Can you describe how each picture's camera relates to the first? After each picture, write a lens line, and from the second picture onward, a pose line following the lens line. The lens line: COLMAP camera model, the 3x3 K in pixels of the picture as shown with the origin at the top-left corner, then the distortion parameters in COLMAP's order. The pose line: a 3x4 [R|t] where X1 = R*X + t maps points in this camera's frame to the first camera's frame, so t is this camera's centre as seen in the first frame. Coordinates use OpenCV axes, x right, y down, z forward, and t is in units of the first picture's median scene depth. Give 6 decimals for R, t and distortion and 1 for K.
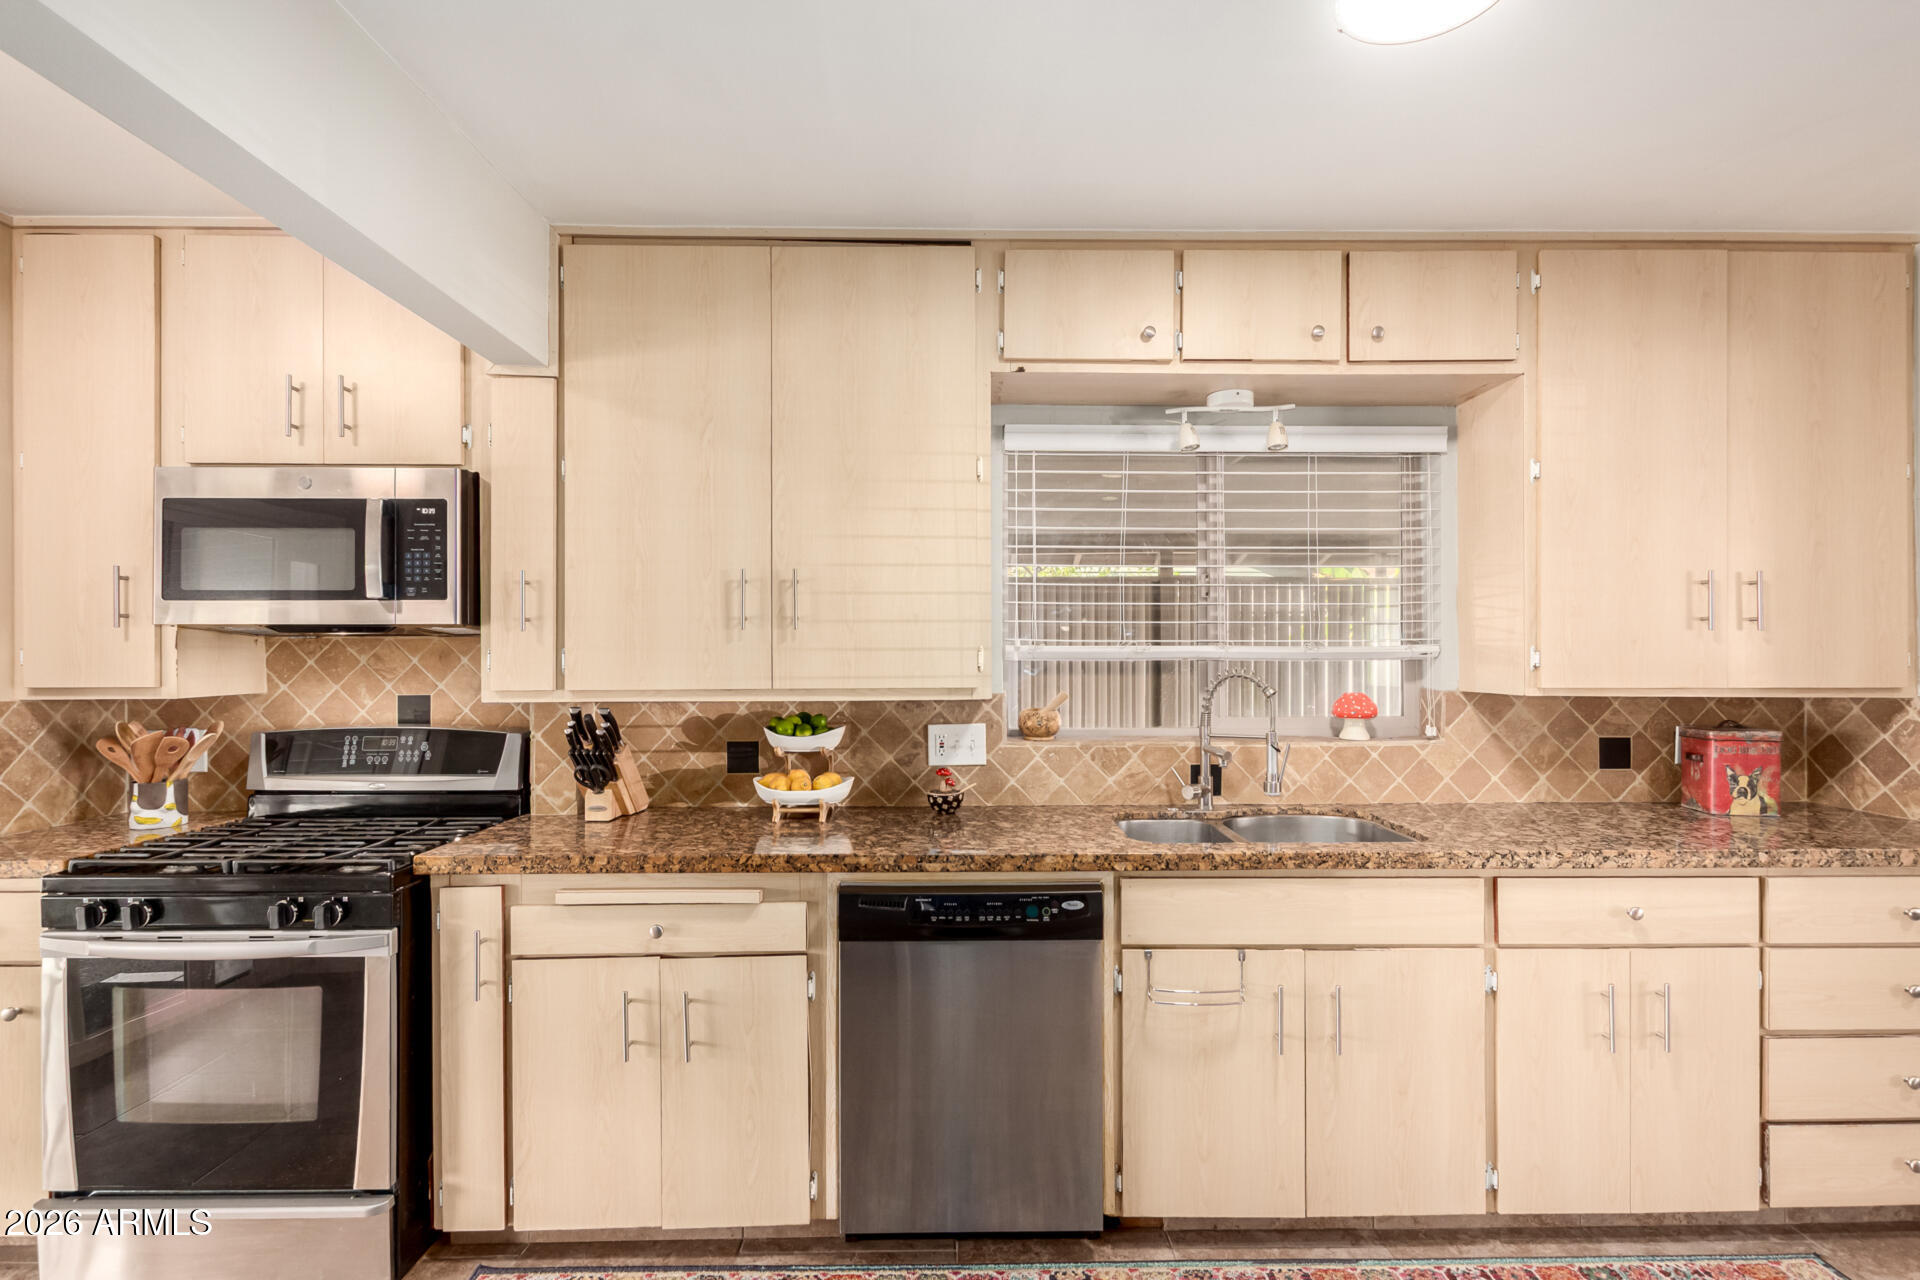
lens RADIAL K [[880.2, 0, 956.4], [0, 880.2, 642.7], [0, 0, 1]] dist [0.008093, -0.001237]
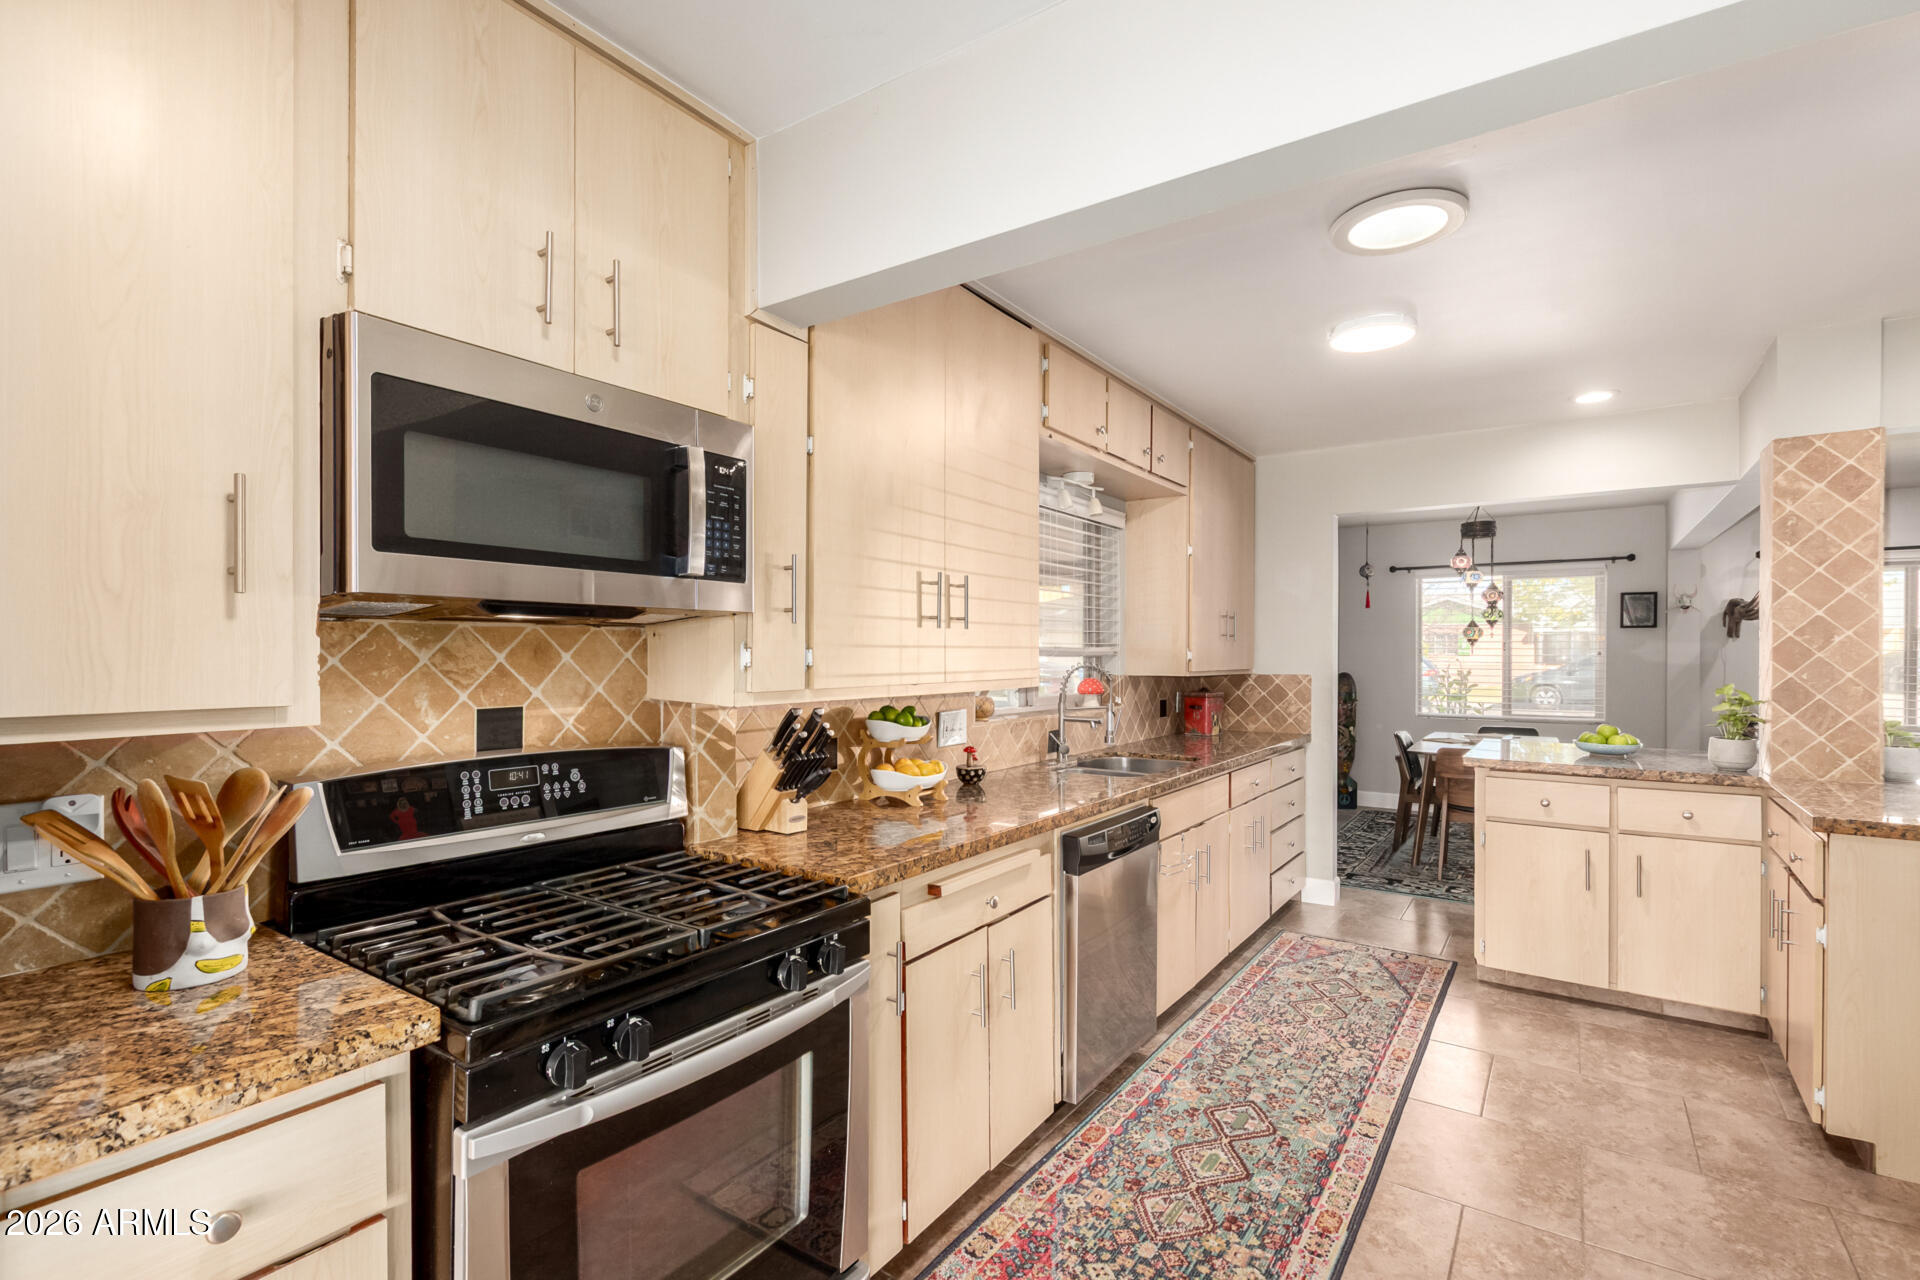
lens RADIAL K [[880.2, 0, 955.7], [0, 880.2, 649.5], [0, 0, 1]] dist [0.008093, -0.001237]
pose [[0.584260, 0.006080, 0.811544, -1.011534], [-0.011260, 0.999936, 0.000615, 0.009647], [-0.811488, -0.009498, 0.584292, 0.320192]]
